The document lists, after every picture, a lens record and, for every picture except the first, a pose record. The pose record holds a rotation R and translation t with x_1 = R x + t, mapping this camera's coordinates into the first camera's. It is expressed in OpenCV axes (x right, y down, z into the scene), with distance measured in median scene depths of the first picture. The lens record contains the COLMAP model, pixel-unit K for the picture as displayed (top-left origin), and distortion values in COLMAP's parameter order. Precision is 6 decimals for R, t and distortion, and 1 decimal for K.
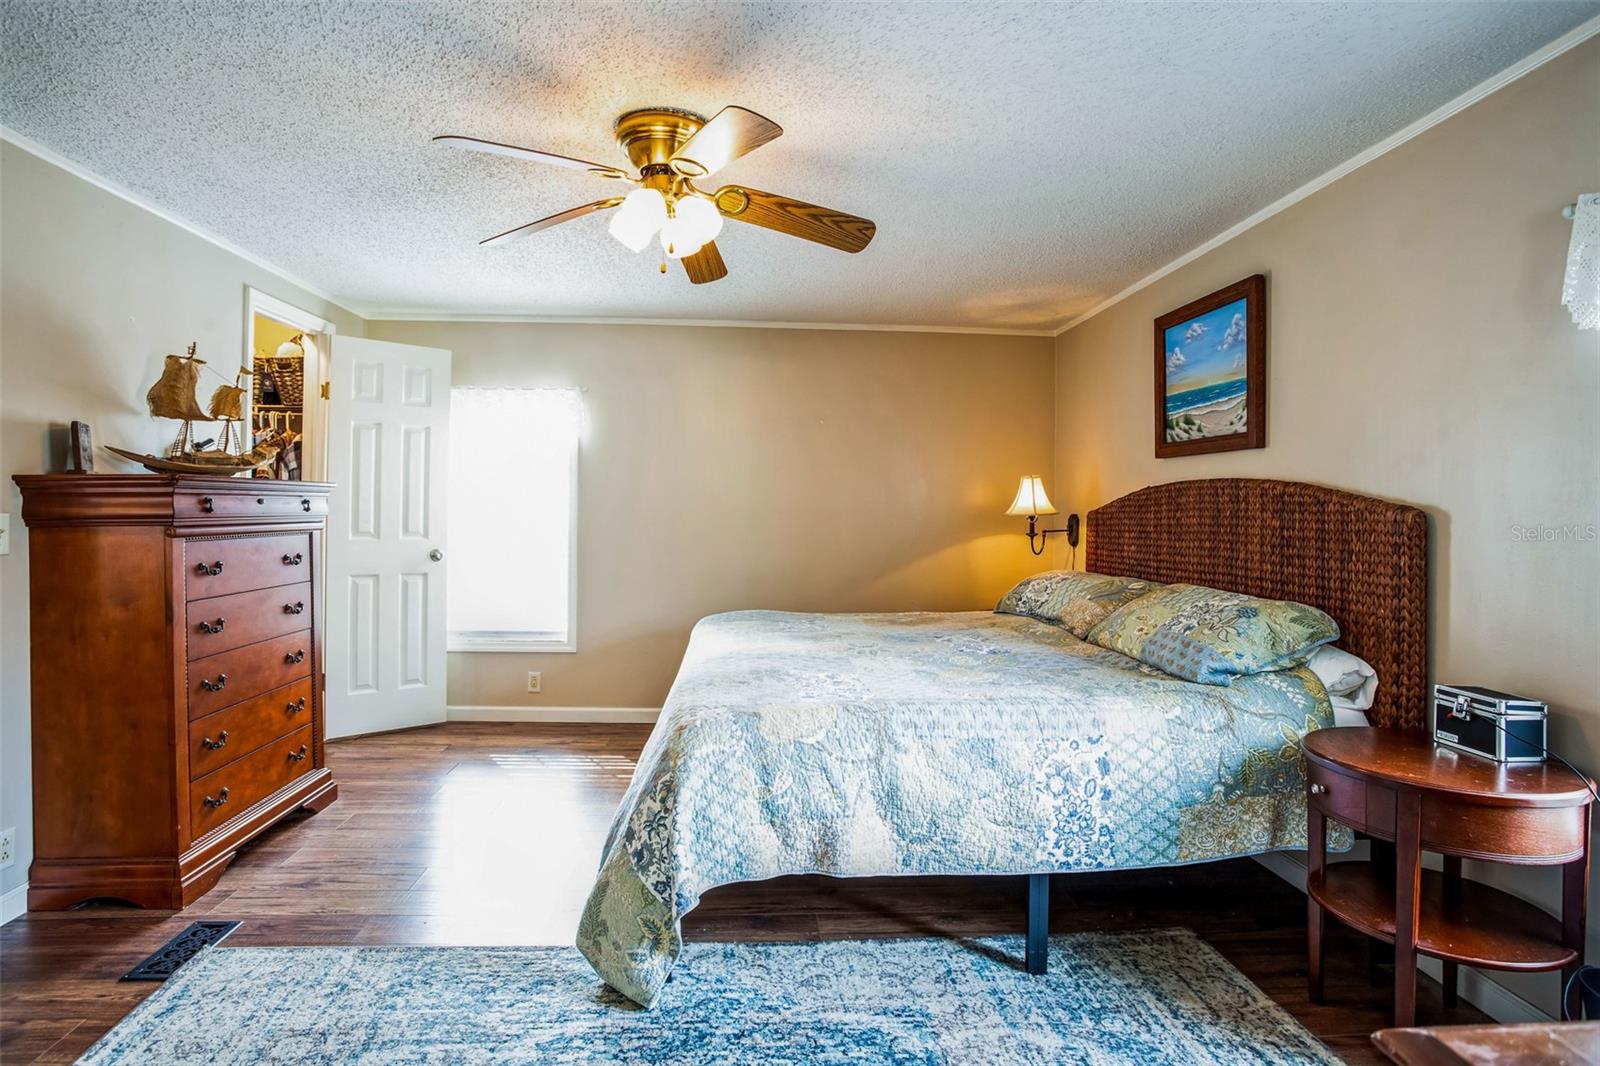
lens RADIAL K [[814.0, 0, 795.9], [0, 814.0, 500.0], [0, 0, 1]] dist [-0.044364, 0.001628]
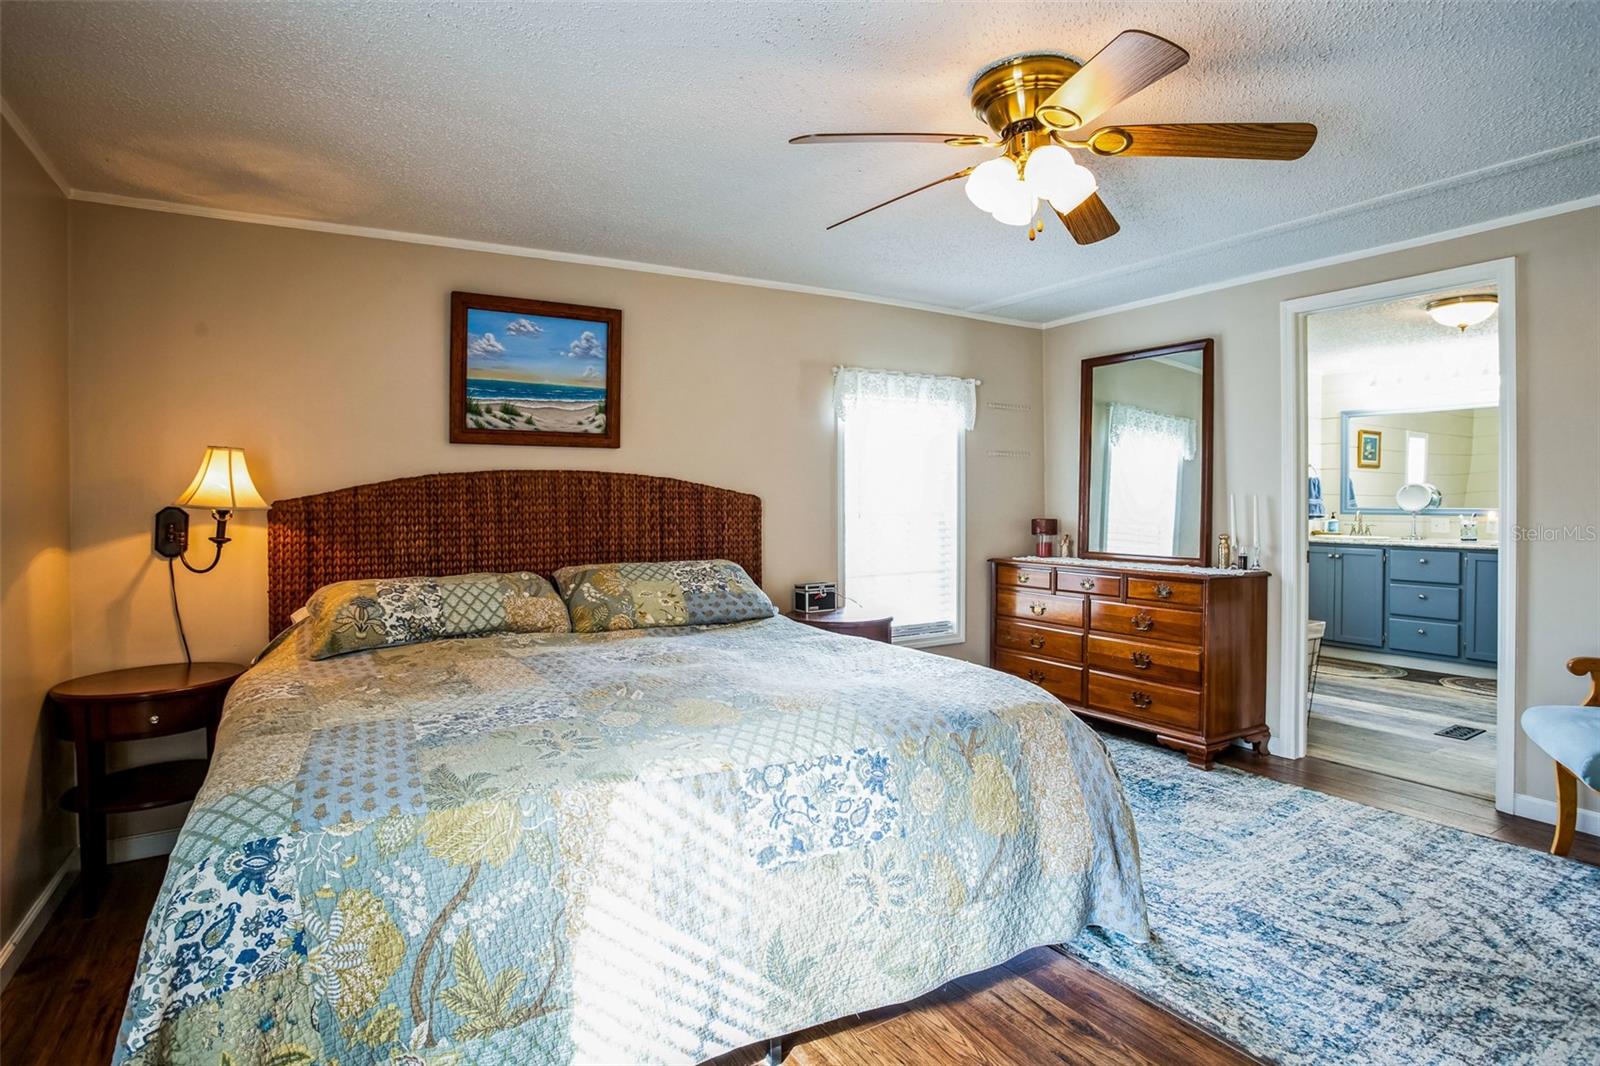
lens RADIAL K [[814.0, 0, 795.9], [0, 814.0, 500.0], [0, 0, 1]] dist [-0.044364, 0.001628]
pose [[-0.455805, -0.003202, 0.890074, -0.658419], [-0.004624, 0.999989, 0.001229, 0.012980], [-0.890068, -0.003556, -0.455814, 1.279349]]
